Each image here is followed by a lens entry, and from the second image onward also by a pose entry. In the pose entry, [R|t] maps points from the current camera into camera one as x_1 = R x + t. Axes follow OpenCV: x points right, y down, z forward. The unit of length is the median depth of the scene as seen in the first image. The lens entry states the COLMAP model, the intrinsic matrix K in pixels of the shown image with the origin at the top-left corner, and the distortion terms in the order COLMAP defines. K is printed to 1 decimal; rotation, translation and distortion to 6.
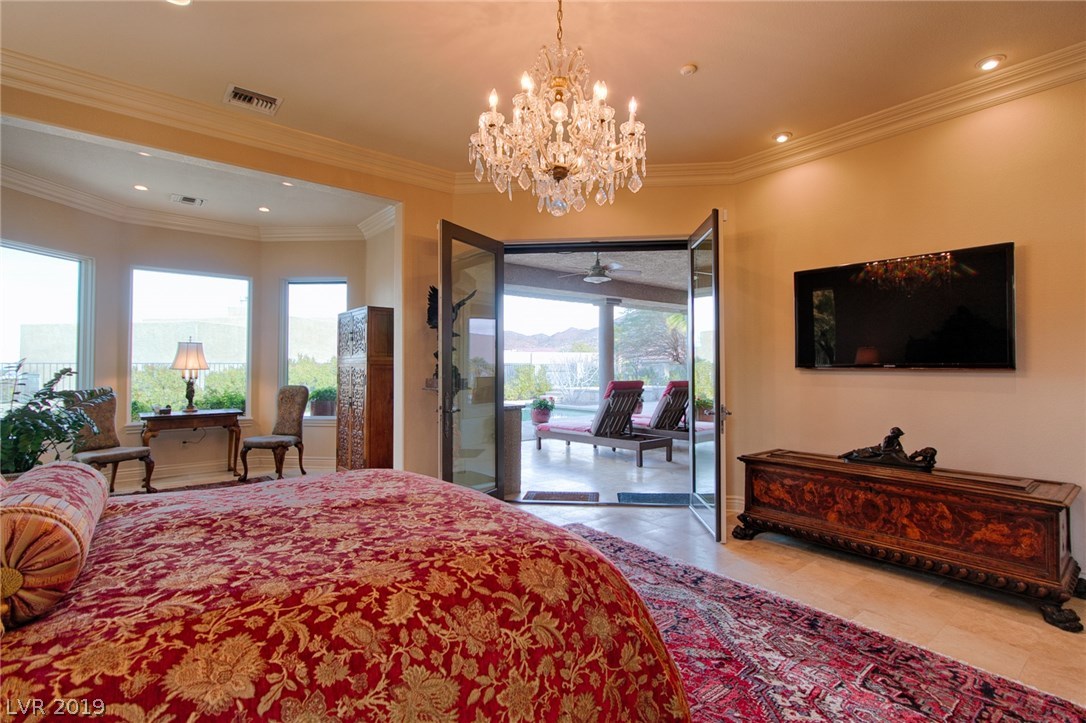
lens RADIAL K [[508.8, 0, 548.2], [0, 508.8, 358.6], [0, 0, 1]] dist [0.001810, 0.000144]
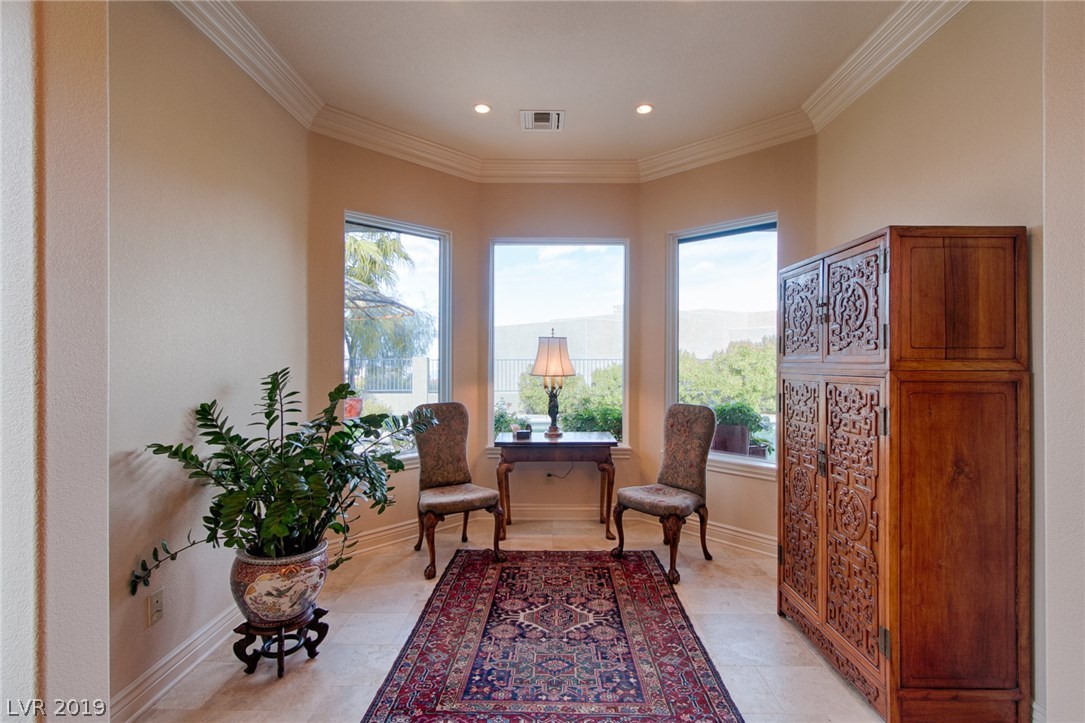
lens RADIAL K [[508.4, 0, 547.7], [0, 508.4, 358.6], [0, 0, 1]] dist [0.001810, 0.000144]
pose [[0.768162, -0.000781, -0.640255, -0.259615], [0.009444, 0.999904, 0.010111, -0.009404], [0.640186, -0.013813, 0.768096, 0.458528]]
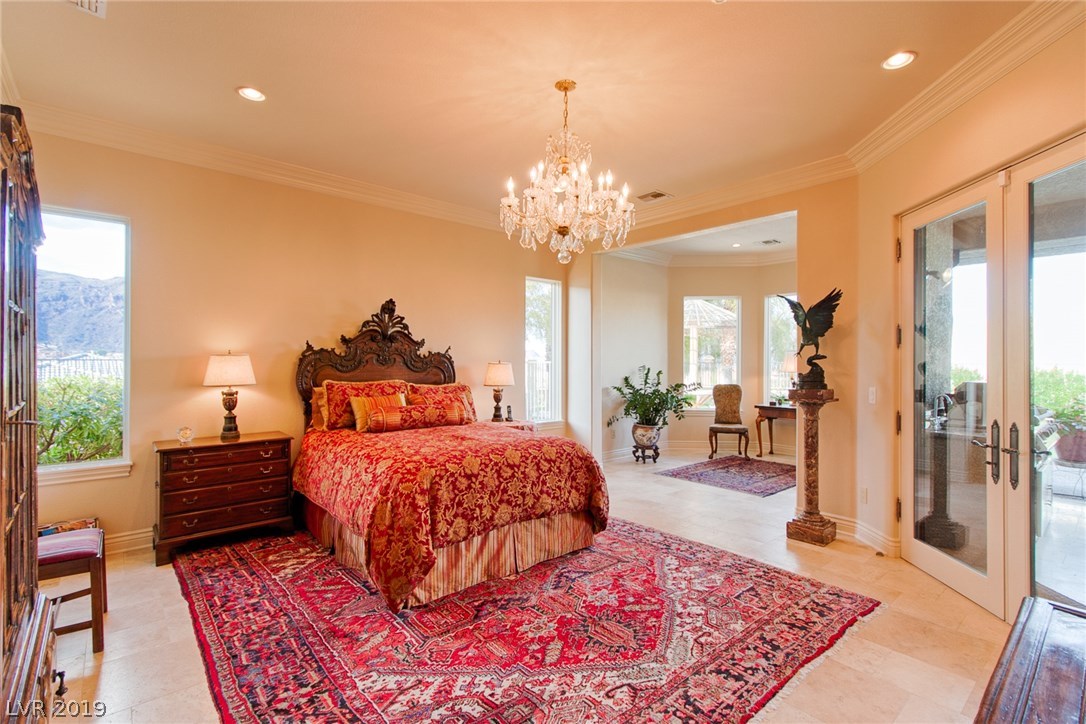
lens RADIAL K [[498.1, 0, 545.9], [0, 498.1, 358.3], [0, 0, 1]] dist [0.000236, 0.000025]
pose [[0.033708, -0.006649, -0.999410, 0.501341], [0.014304, 0.999879, -0.006170, -0.012927], [0.999329, -0.014087, 0.033800, 0.352607]]
